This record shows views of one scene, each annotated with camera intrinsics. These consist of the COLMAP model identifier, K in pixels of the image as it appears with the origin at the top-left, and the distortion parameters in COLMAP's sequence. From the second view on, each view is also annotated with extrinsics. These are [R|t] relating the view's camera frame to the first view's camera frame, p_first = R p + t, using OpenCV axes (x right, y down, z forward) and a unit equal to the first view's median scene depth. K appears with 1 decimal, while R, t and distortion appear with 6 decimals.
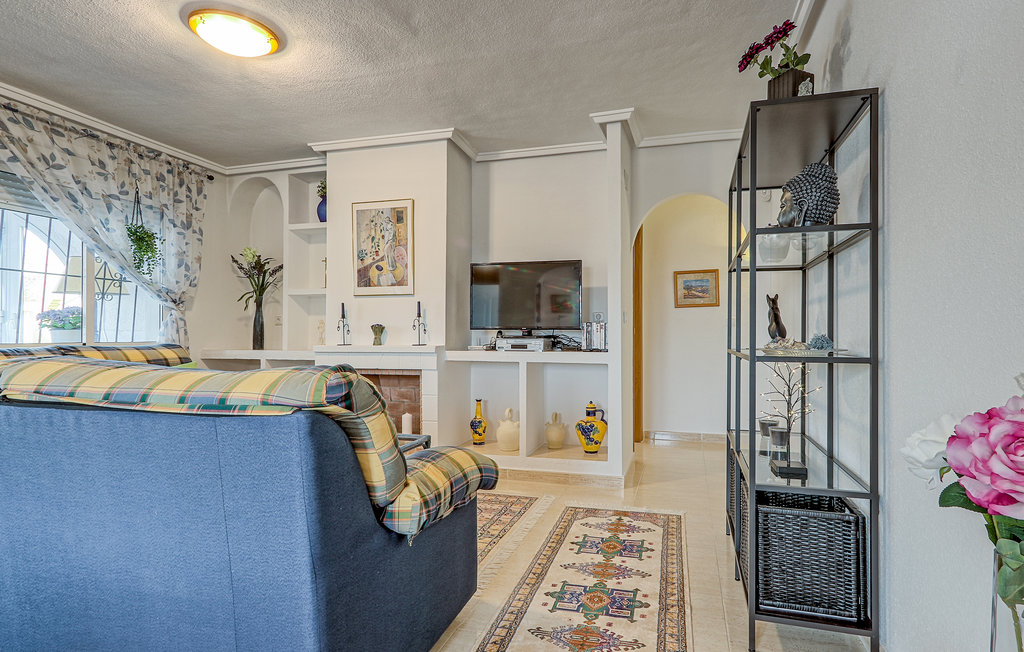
lens RADIAL K [[530.2, 0, 539.7], [0, 530.2, 334.9], [0, 0, 1]] dist [-0.002437, -0.000461]
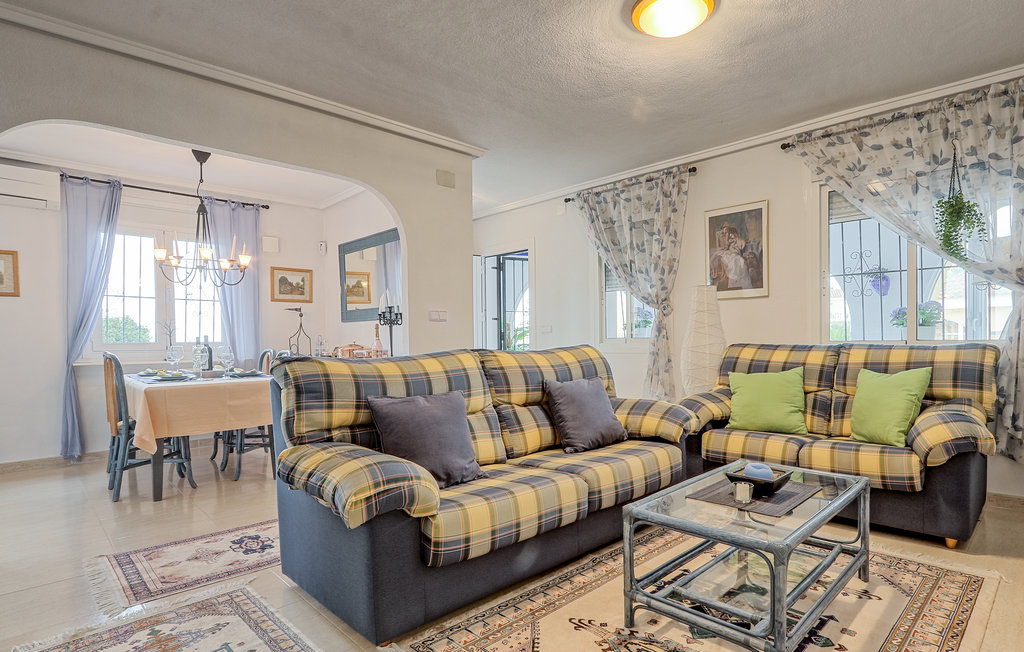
lens RADIAL K [[530.2, 0, 539.7], [0, 530.2, 334.9], [0, 0, 1]] dist [-0.002437, -0.000461]
pose [[-0.484386, -0.006688, -0.874829, 0.227988], [0.007613, 0.999901, -0.011860, 0.006103], [0.874821, -0.012405, -0.484287, 0.803112]]
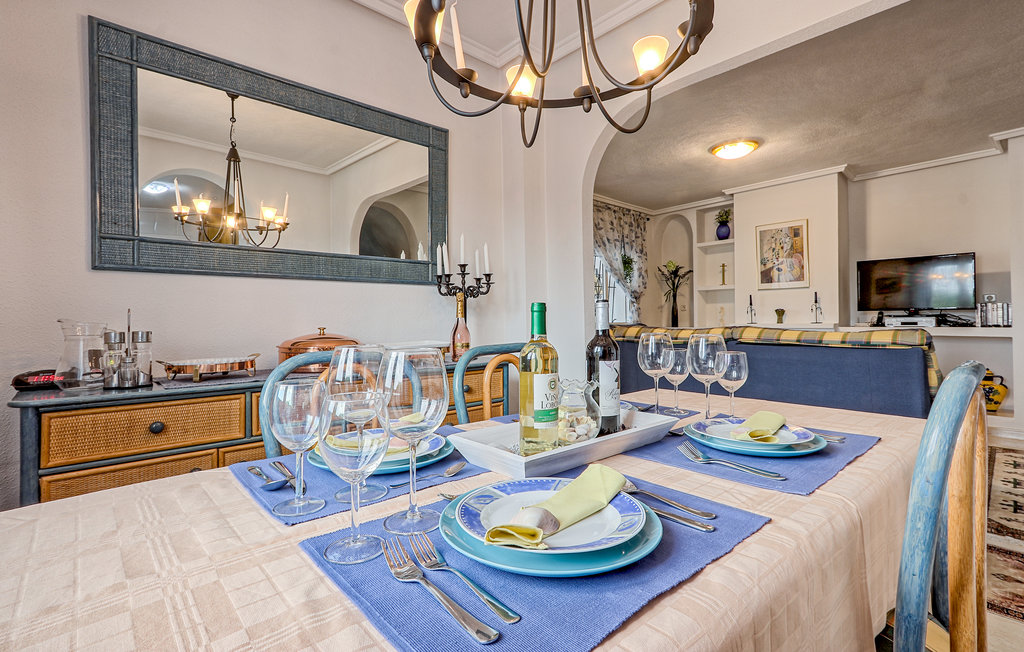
lens RADIAL K [[473.7, 0, 512.1], [0, 473.7, 316.2], [0, 0, 1]] dist [0.003177, 0.000797]
pose [[0.843845, -0.014425, -0.536394, -0.232388], [0.013070, 0.999895, -0.006327, -0.000951], [0.536428, -0.001672, 0.843944, -0.488271]]
